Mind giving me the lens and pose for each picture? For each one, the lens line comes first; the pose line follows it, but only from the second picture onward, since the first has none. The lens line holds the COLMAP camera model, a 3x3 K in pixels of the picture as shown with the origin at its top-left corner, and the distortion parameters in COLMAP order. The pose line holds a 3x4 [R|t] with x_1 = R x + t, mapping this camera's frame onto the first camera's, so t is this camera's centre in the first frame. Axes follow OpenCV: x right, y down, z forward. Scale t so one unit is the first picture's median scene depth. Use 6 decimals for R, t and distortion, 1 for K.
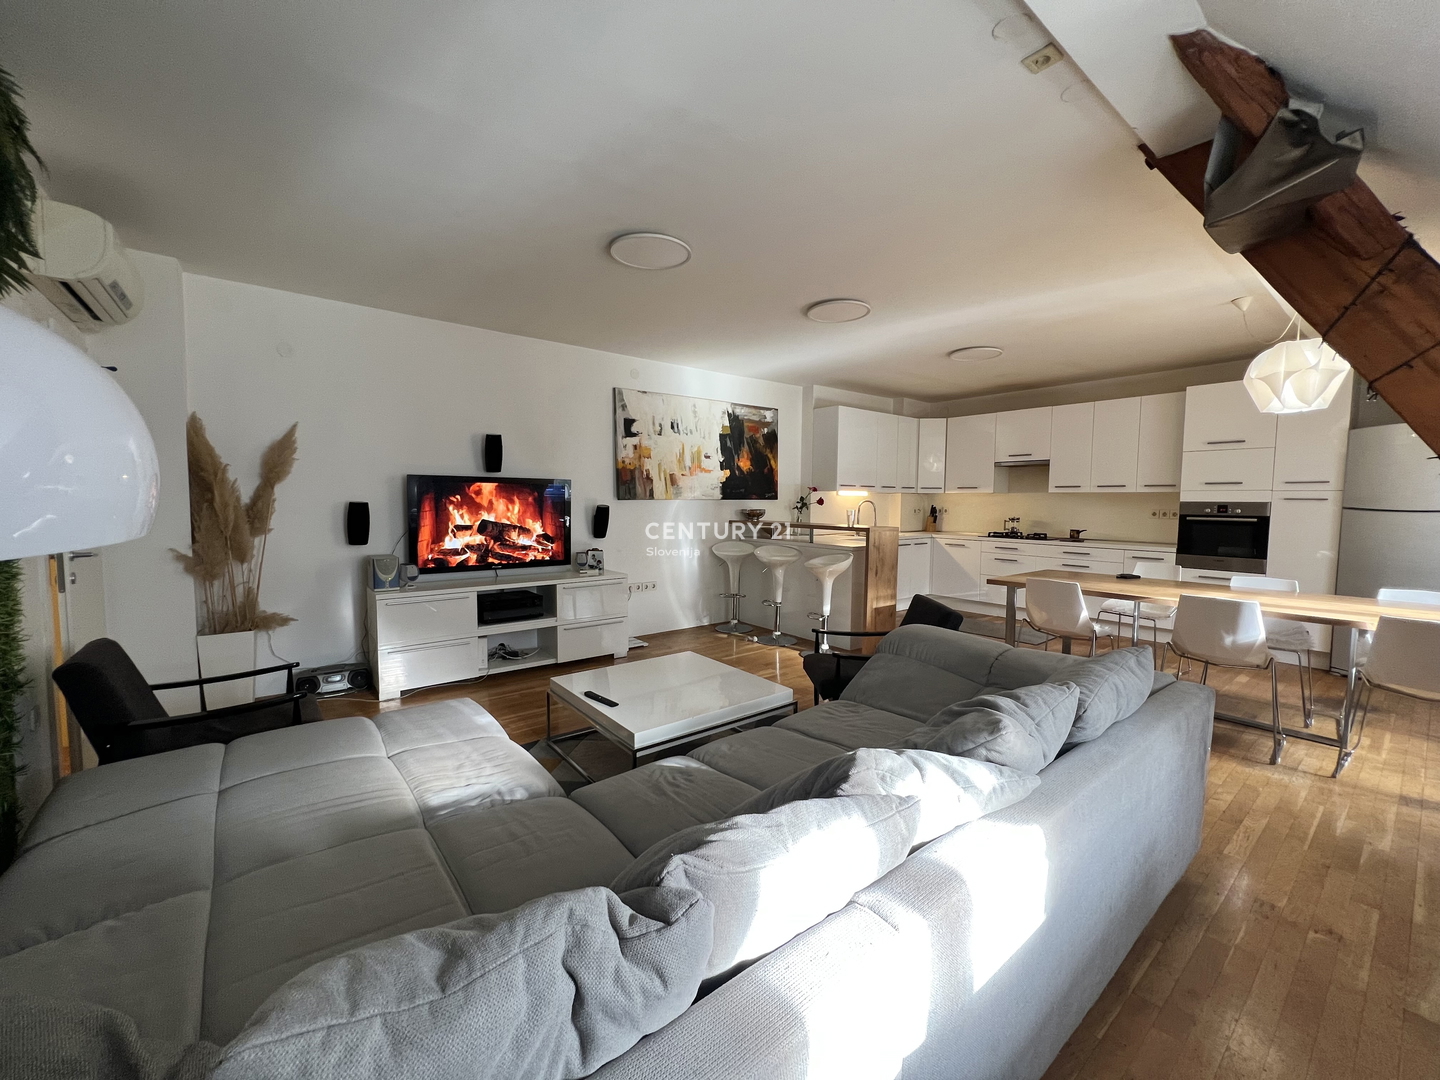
lens RADIAL K [[575.9, 0, 717.3], [0, 575.9, 537.0], [0, 0, 1]] dist [-0.002168, 0.000680]
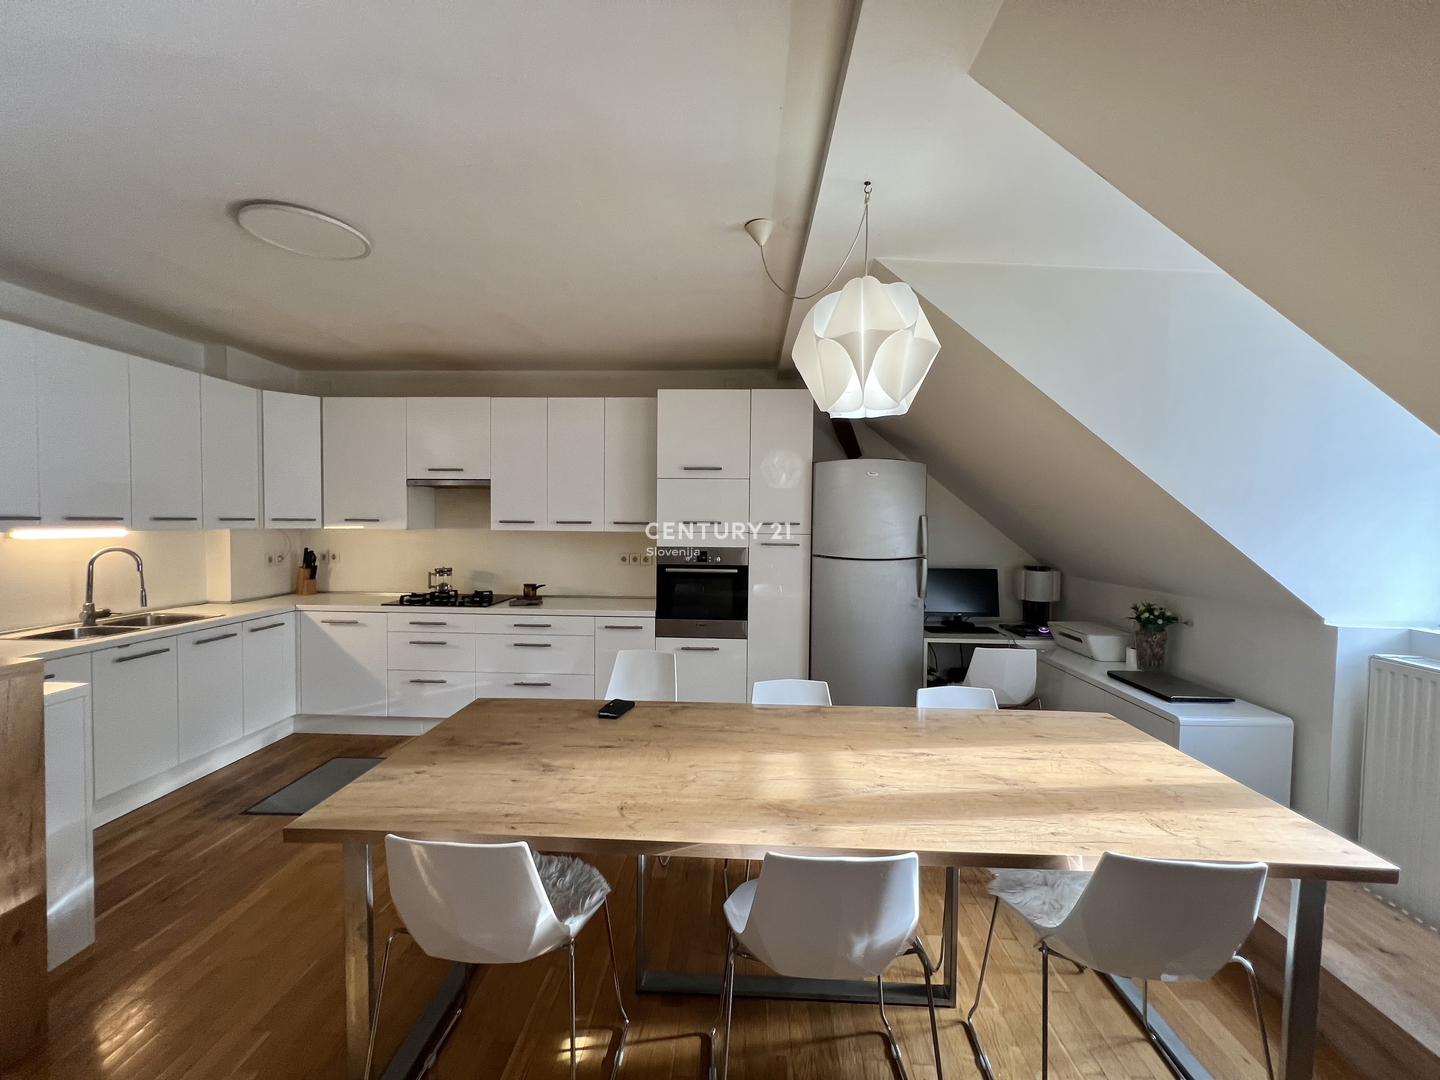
lens RADIAL K [[575.9, 0, 717.3], [0, 575.9, 537.0], [0, 0, 1]] dist [-0.002168, 0.000680]
pose [[0.653357, -0.022457, 0.756717, 0.301246], [0.044135, 0.998990, -0.008459, -0.063078], [-0.755763, 0.038924, 0.653688, 0.460752]]
